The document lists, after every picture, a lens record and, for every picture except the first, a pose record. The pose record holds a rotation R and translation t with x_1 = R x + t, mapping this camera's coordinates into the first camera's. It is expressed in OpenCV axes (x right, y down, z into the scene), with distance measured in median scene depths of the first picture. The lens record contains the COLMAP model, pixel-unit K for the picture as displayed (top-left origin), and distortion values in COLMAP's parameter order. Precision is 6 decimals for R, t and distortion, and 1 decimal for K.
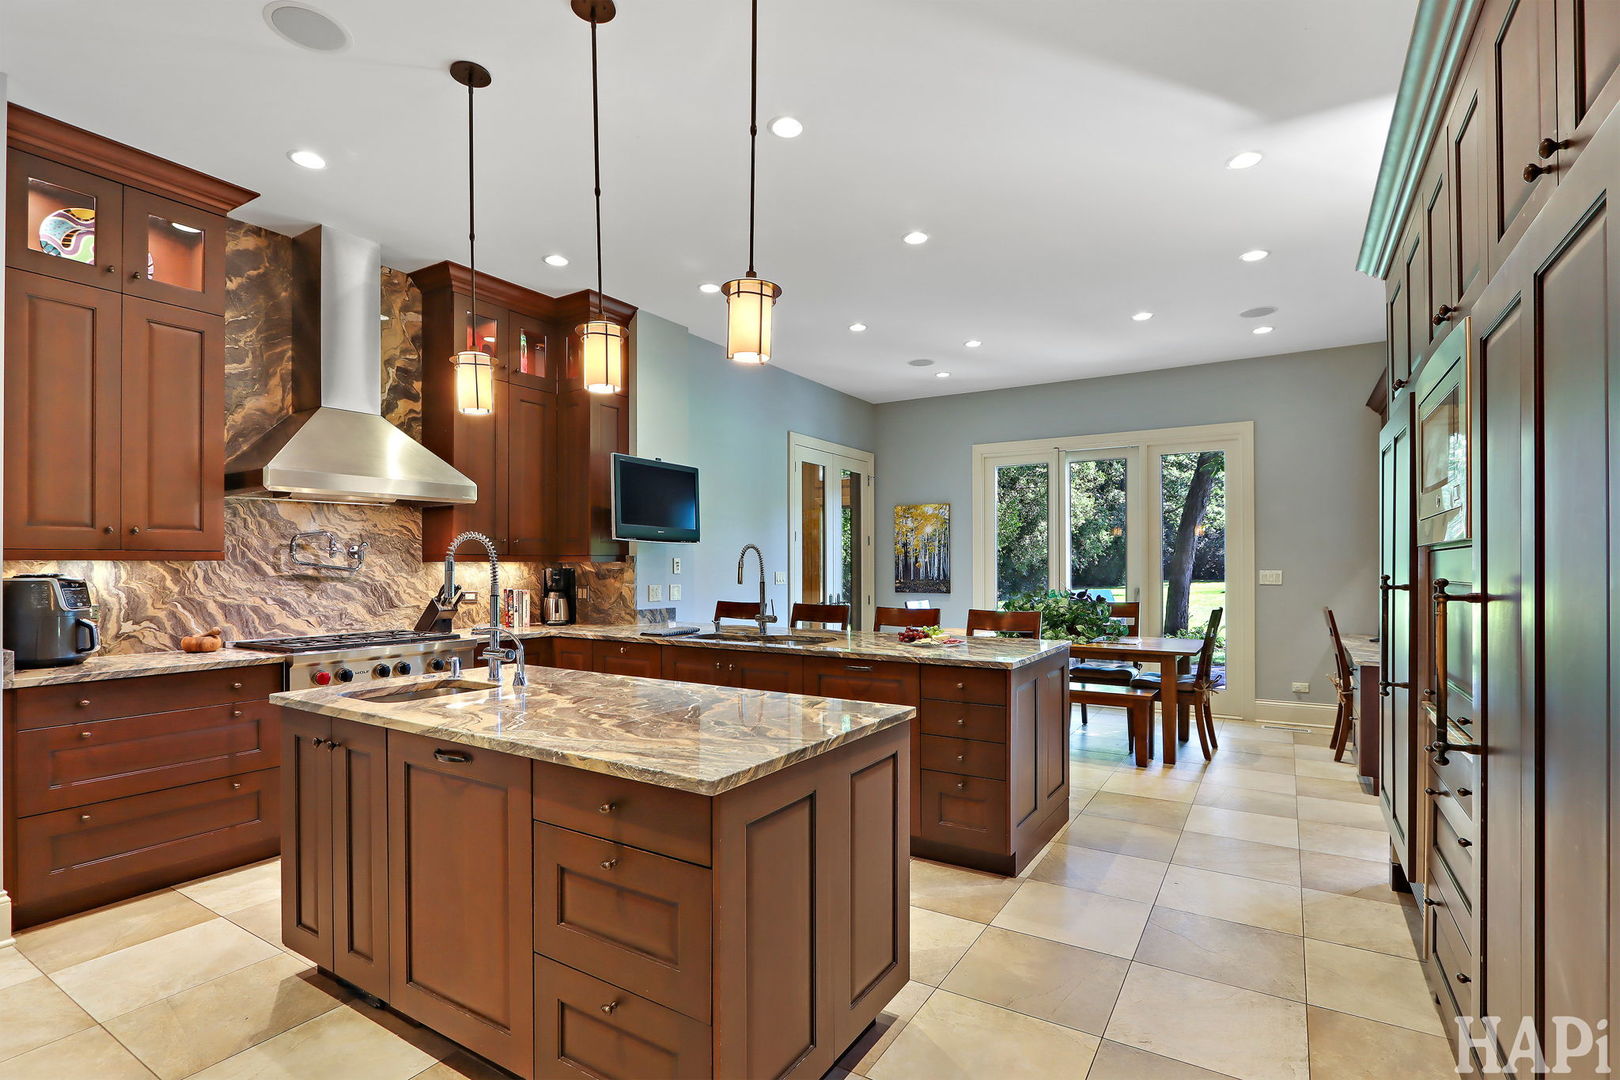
lens RADIAL K [[771.2, 0, 811.3], [0, 771.2, 563.9], [0, 0, 1]] dist [-0.014776, -0.000418]
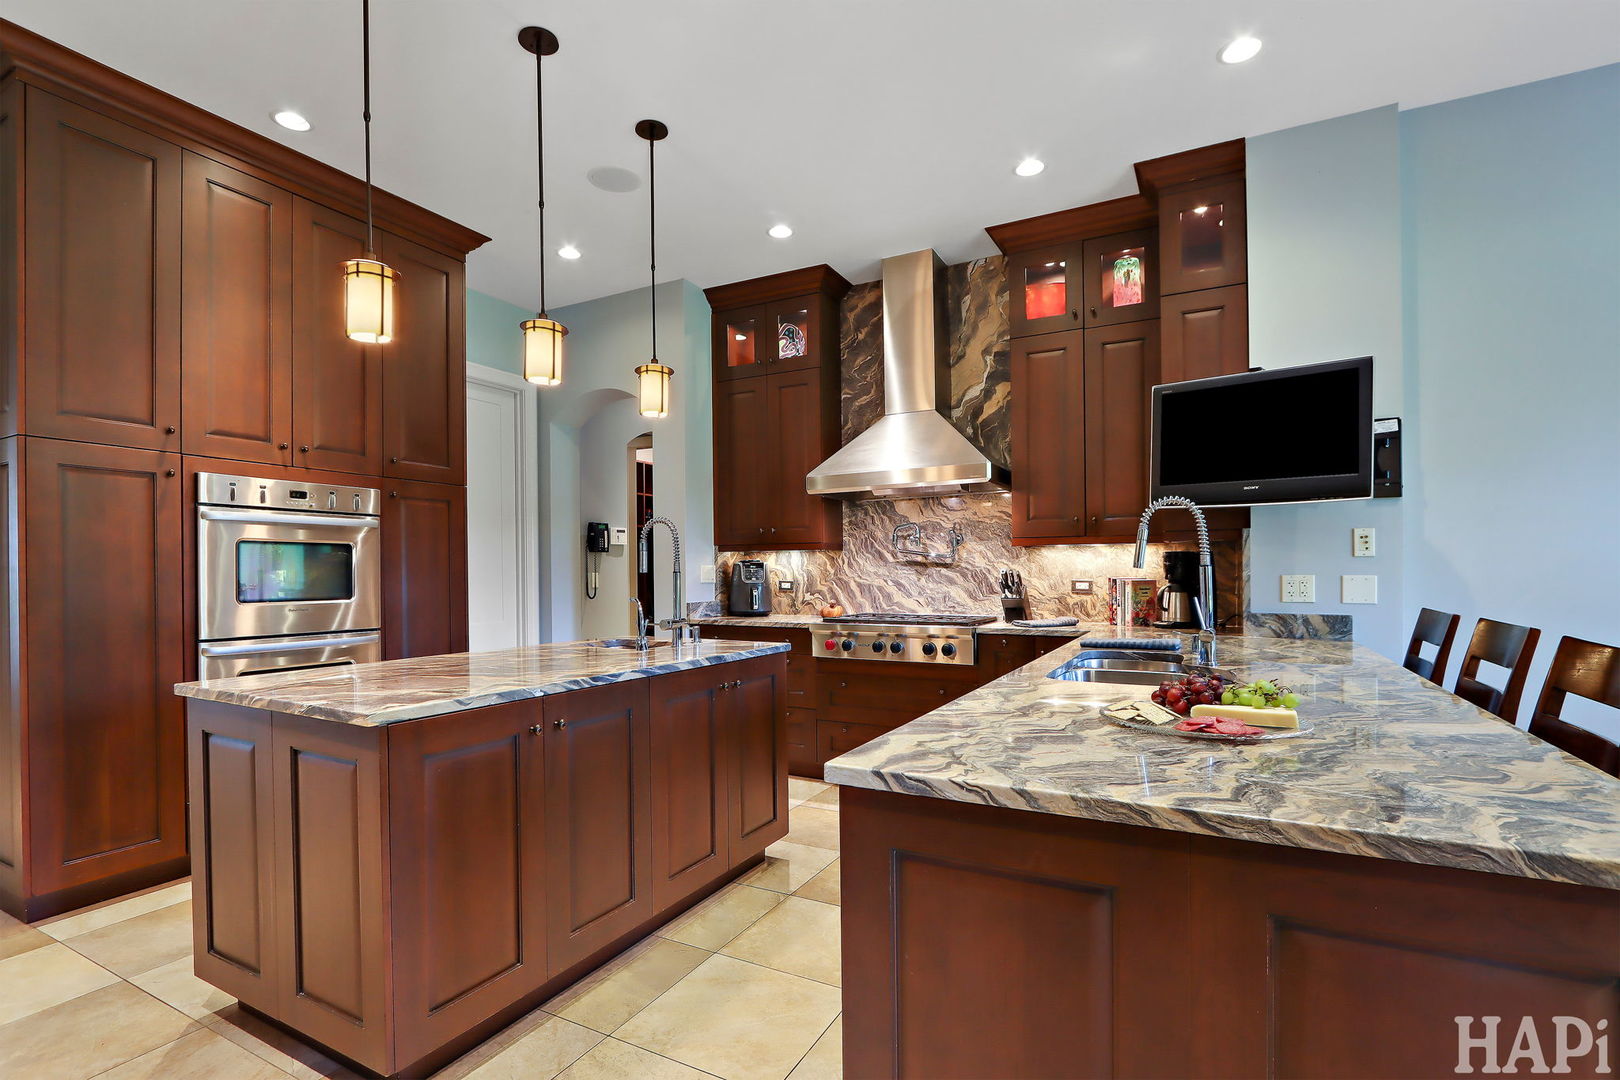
lens RADIAL K [[771.2, 0, 811.3], [0, 771.2, 563.9], [0, 0, 1]] dist [-0.014776, -0.000418]
pose [[0.052504, -0.007104, -0.998595, 0.496941], [0.008970, 0.999938, -0.006642, 0.025161], [0.998580, -0.008608, 0.052565, 0.787987]]
